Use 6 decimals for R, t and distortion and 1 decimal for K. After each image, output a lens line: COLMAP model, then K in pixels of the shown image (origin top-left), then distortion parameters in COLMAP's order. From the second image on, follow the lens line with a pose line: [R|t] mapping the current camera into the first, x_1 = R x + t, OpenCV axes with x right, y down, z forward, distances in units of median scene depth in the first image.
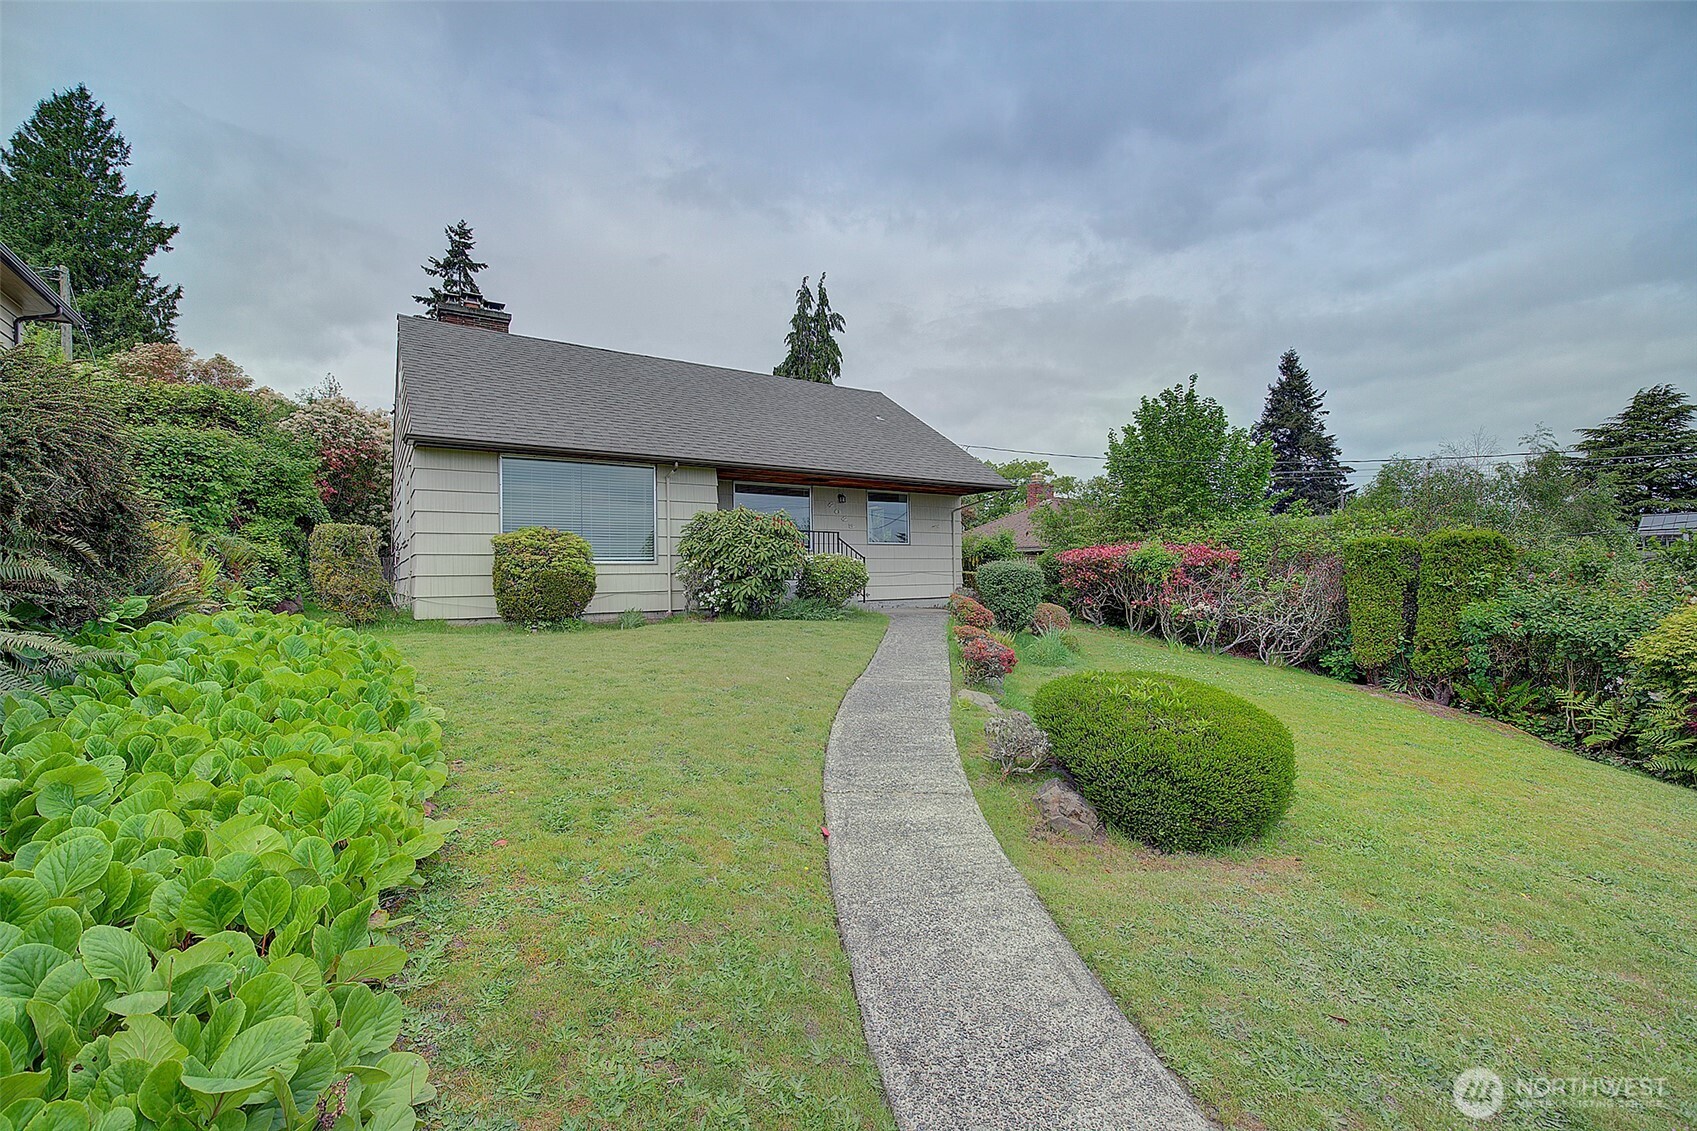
lens RADIAL K [[731.5, 0, 848.5], [0, 731.5, 565.5], [0, 0, 1]] dist [-0.004315, 0.000703]
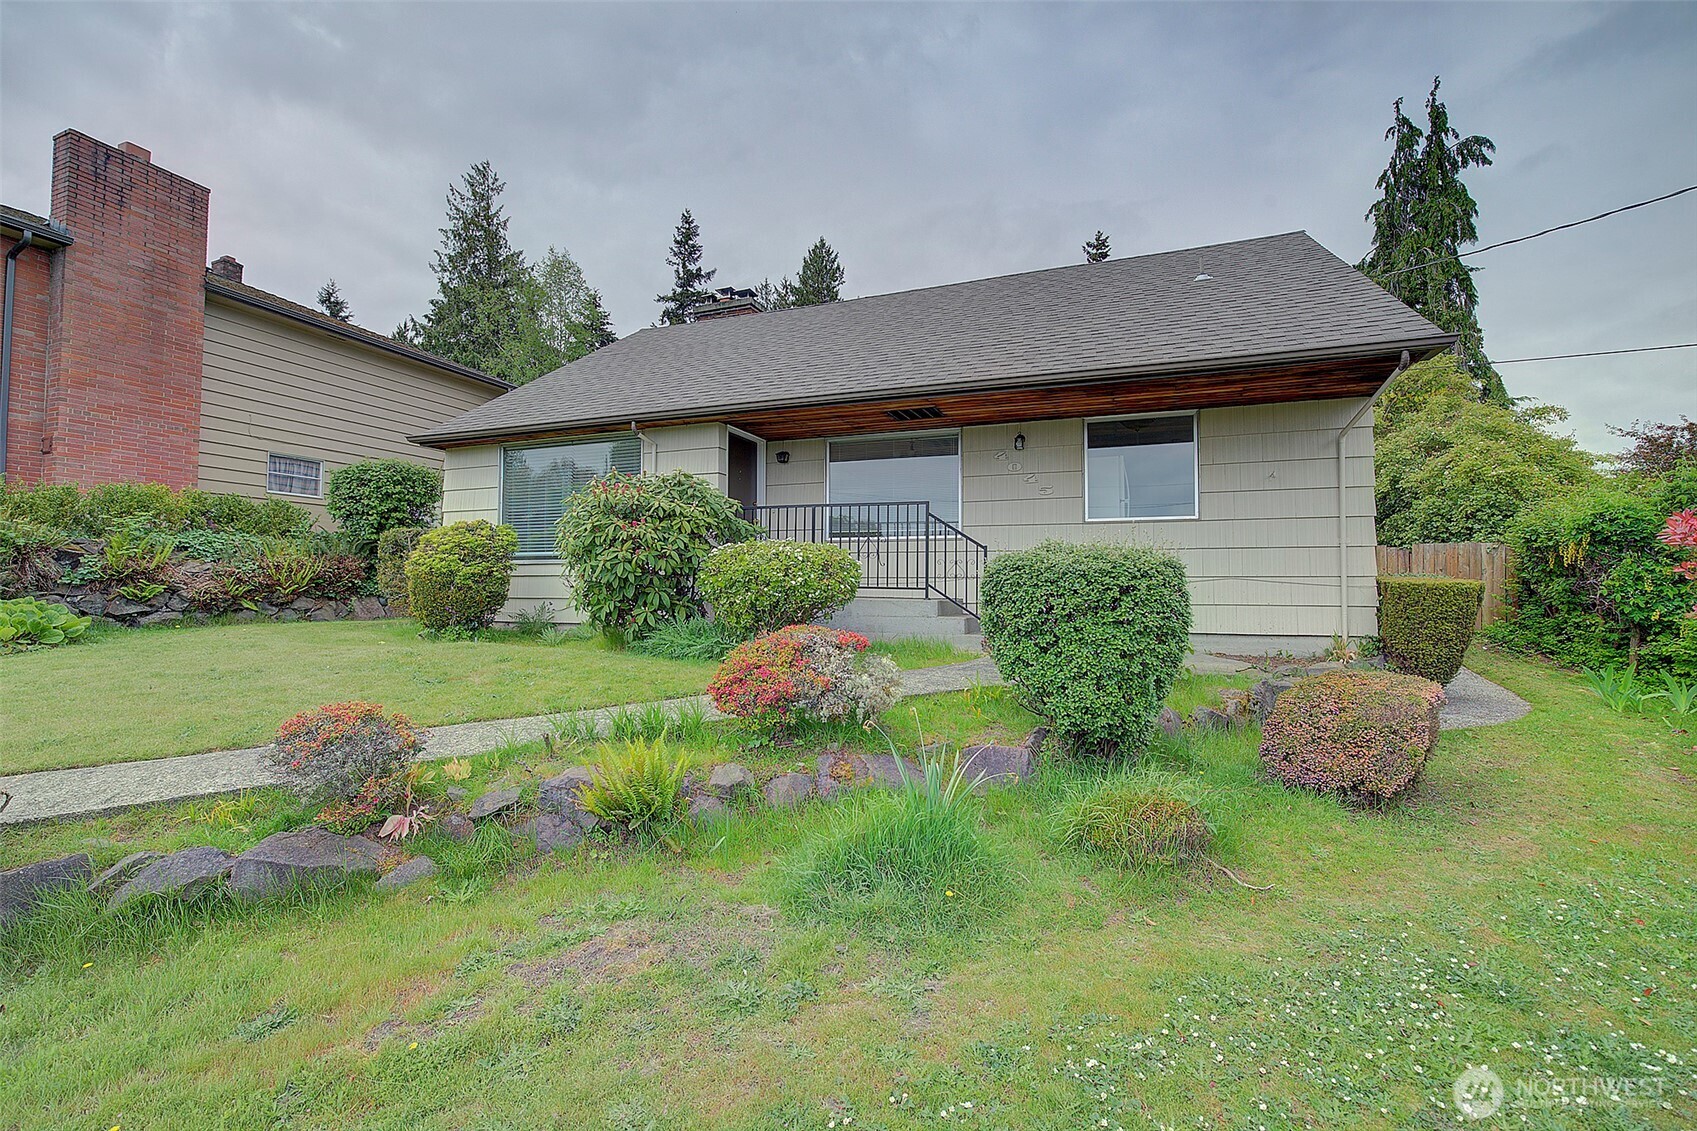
lens RADIAL K [[736.2, 0, 852.1], [0, 736.2, 570.8], [0, 0, 1]] dist [-0.009720, -0.000052]
pose [[0.577492, -0.009788, -0.816338, 0.167736], [0.003022, 0.999947, -0.009851, 0.004580], [0.816391, 0.003222, 0.577491, 0.262694]]
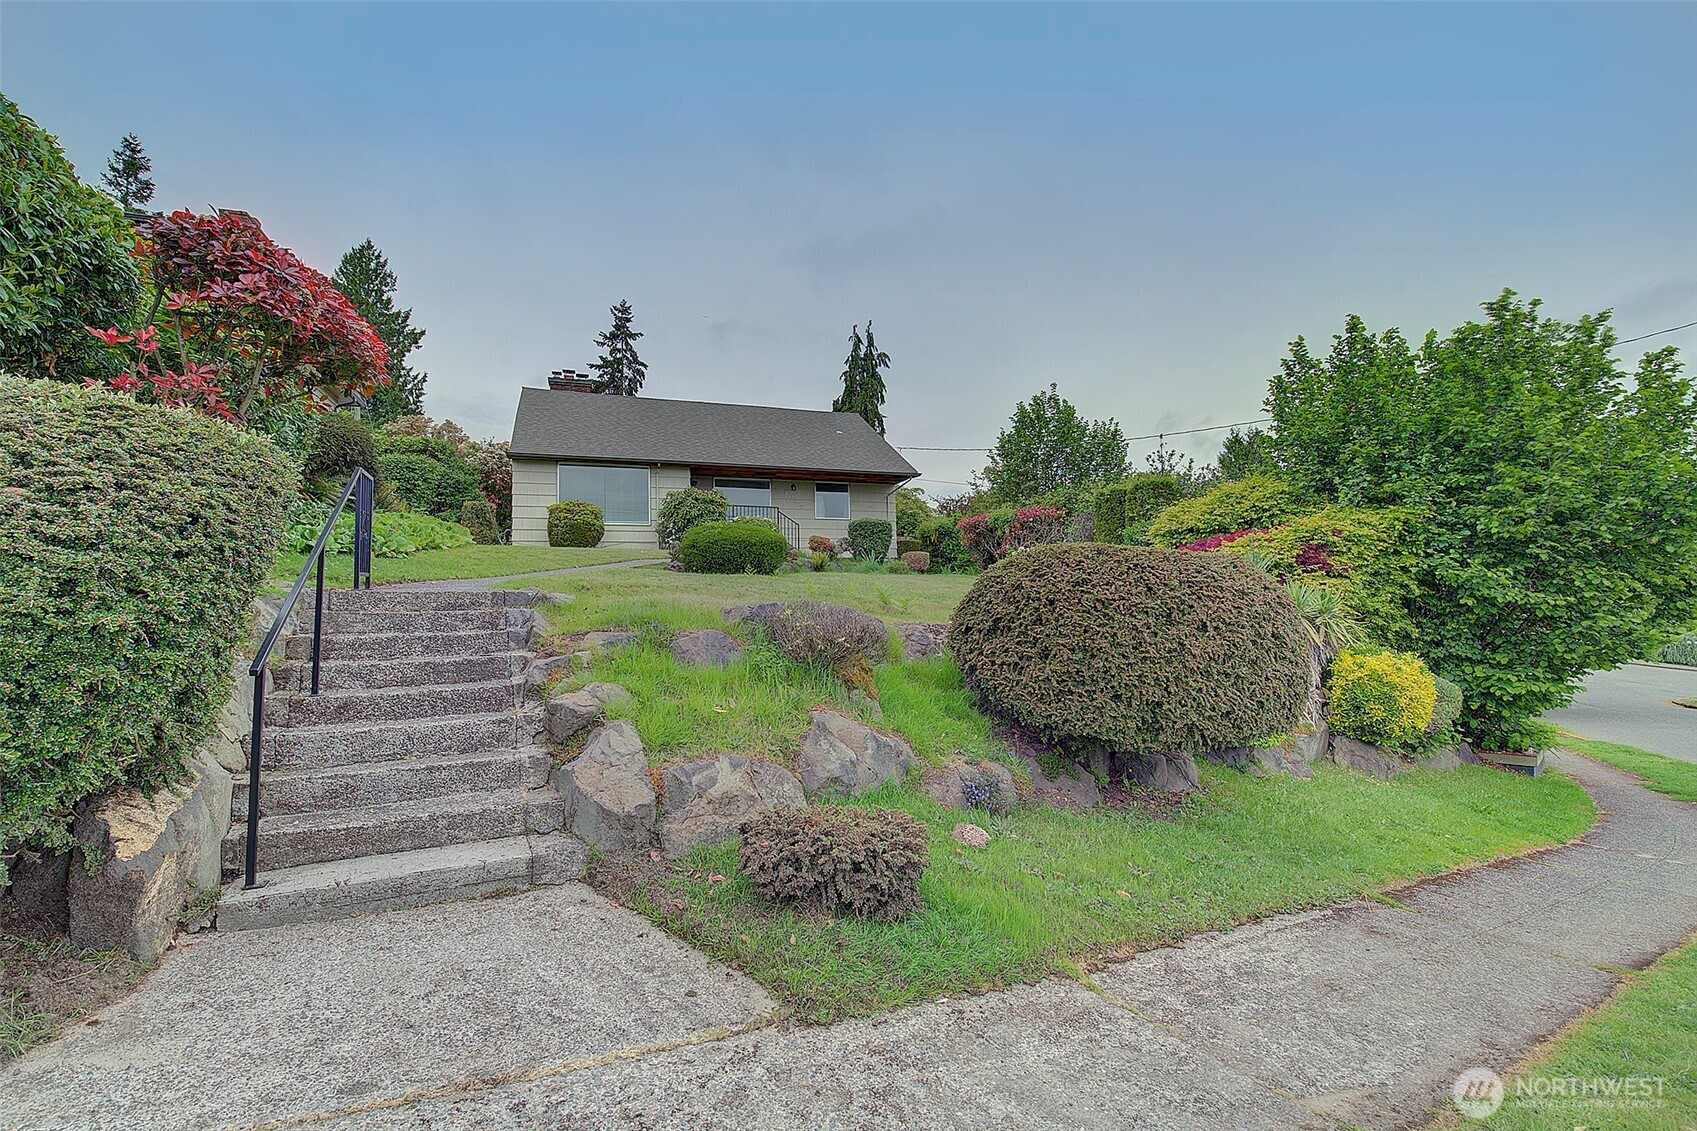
lens RADIAL K [[736.2, 0, 852.1], [0, 736.2, 570.8], [0, 0, 1]] dist [-0.009720, -0.000052]
pose [[0.974696, -0.021003, -0.222545, 0.196824], [0.013018, 0.999220, -0.037285, 0.060443], [0.223155, 0.033445, 0.974209, -0.183777]]
